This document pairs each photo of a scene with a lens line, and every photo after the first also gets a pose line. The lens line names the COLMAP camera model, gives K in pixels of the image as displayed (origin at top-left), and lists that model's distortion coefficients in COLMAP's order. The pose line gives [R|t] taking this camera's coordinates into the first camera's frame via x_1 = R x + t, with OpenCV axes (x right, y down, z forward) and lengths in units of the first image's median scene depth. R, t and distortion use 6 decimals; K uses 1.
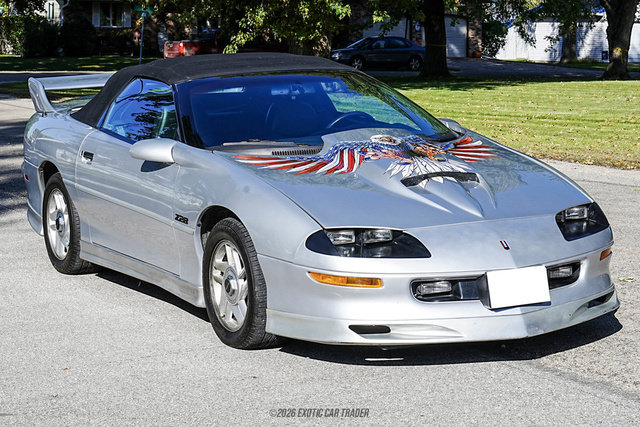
lens RADIAL K [[1716.4, 0, 320.0], [0, 1716.4, 213.5], [0, 0, 1]] dist [-0.016135, 0.389184]
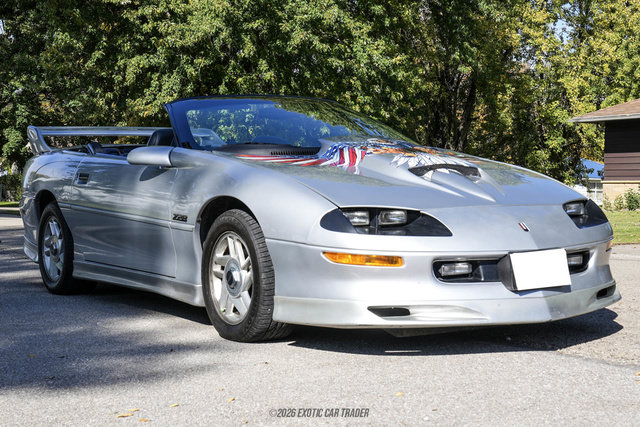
lens RADIAL K [[1162.8, 0, 320.0], [0, 1162.8, 213.5], [0, 0, 1]] dist [0.013023, -0.089373]
pose [[0.996672, 0.011262, 0.080730, -0.058099], [-0.003531, 0.995445, -0.095275, 0.070670], [-0.081435, 0.094673, 0.992172, 0.338537]]
